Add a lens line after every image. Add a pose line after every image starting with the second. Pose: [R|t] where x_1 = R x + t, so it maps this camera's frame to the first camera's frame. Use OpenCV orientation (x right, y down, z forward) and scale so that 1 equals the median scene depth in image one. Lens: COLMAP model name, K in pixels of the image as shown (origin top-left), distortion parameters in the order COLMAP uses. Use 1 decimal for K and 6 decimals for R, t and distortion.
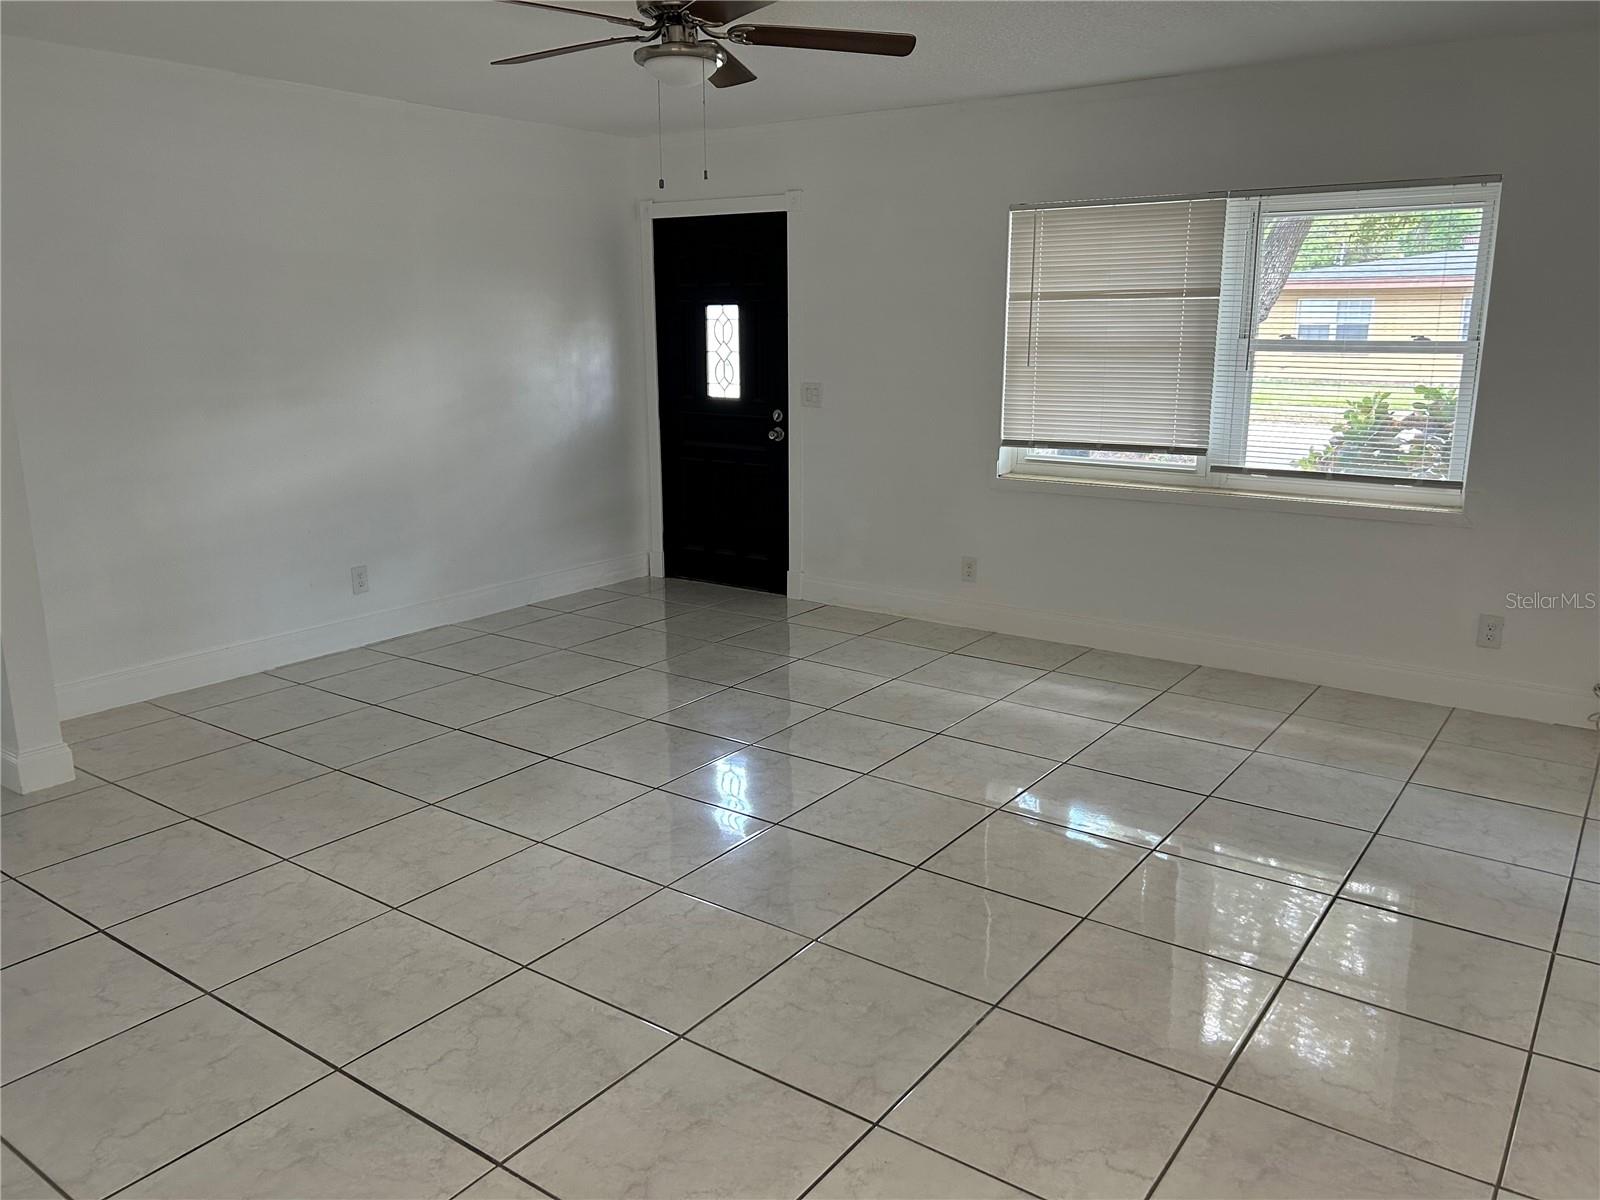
lens RADIAL K [[1219.7, 0, 798.5], [0, 1219.7, 600.3], [0, 0, 1]] dist [0.053805, -0.063543]
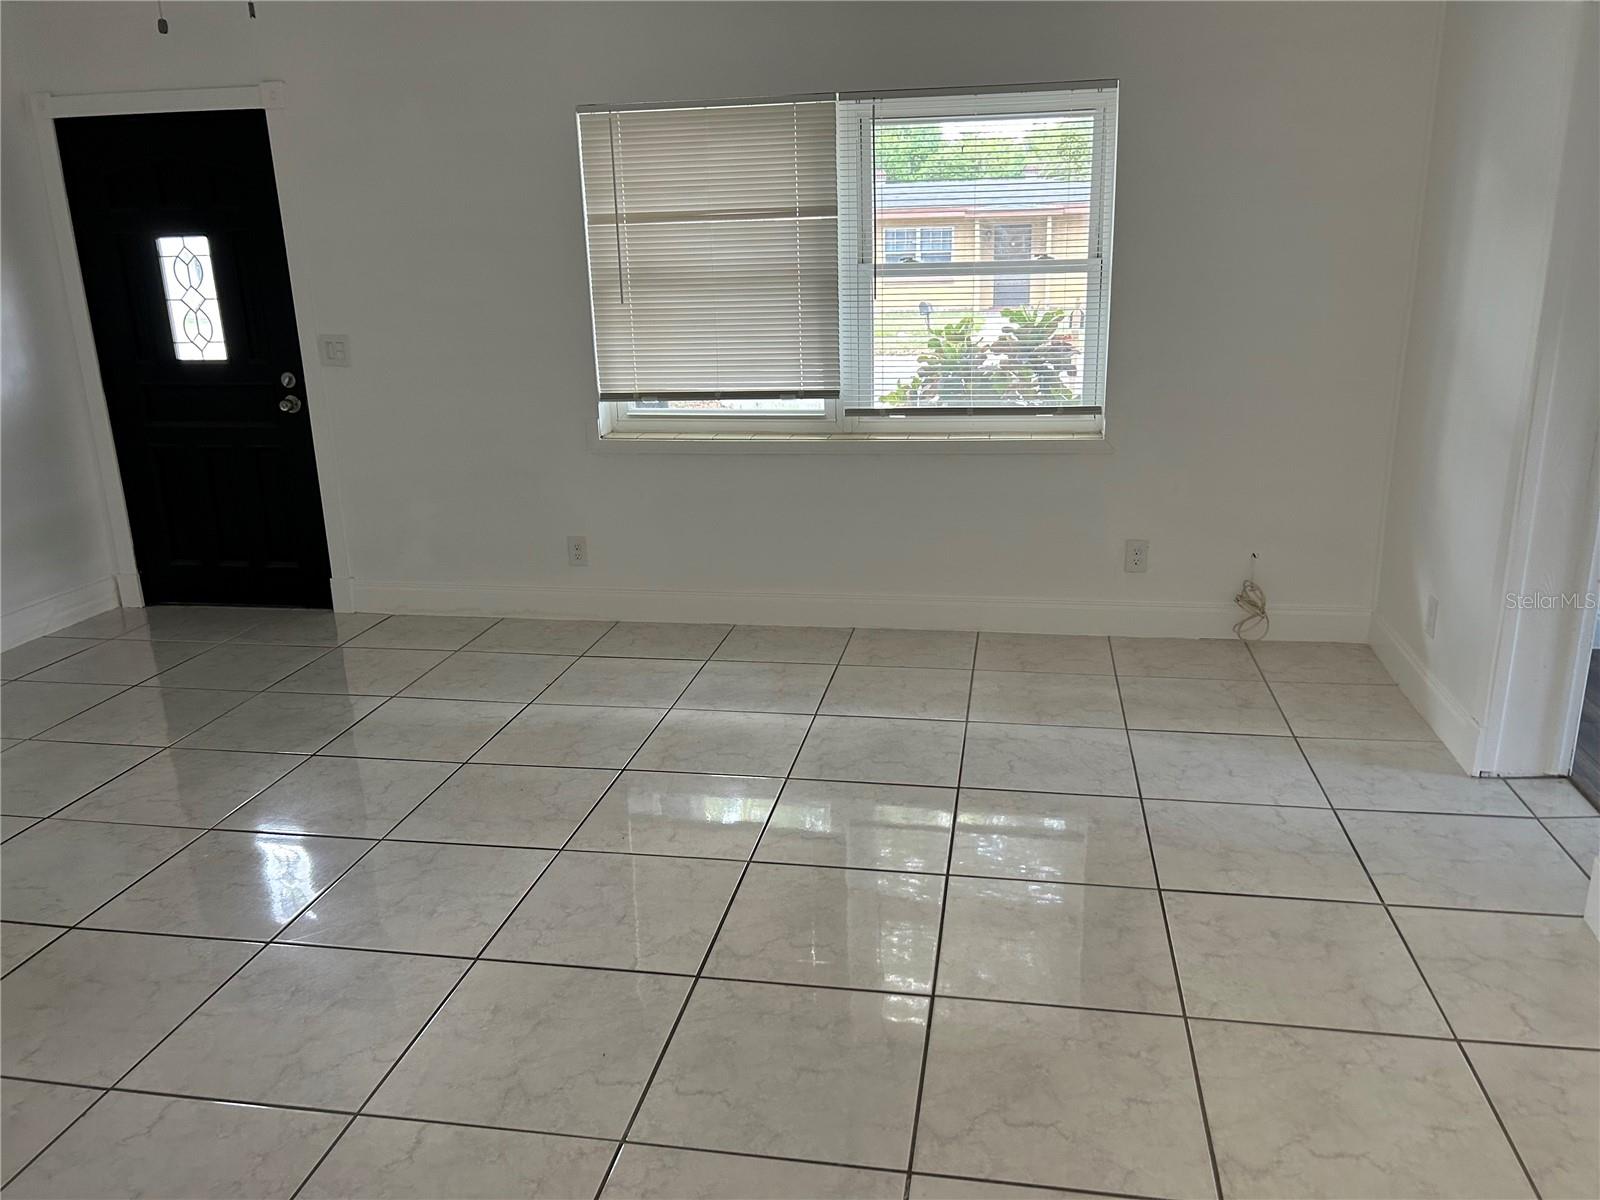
lens RADIAL K [[1219.7, 0, 803.2], [0, 1219.7, 608.8], [0, 0, 1]] dist [0.053805, -0.063543]
pose [[0.898242, -0.142933, 0.415609, -0.081275], [0.121539, 0.989546, 0.077637, -0.035959], [-0.422362, -0.019224, 0.906224, 0.191224]]
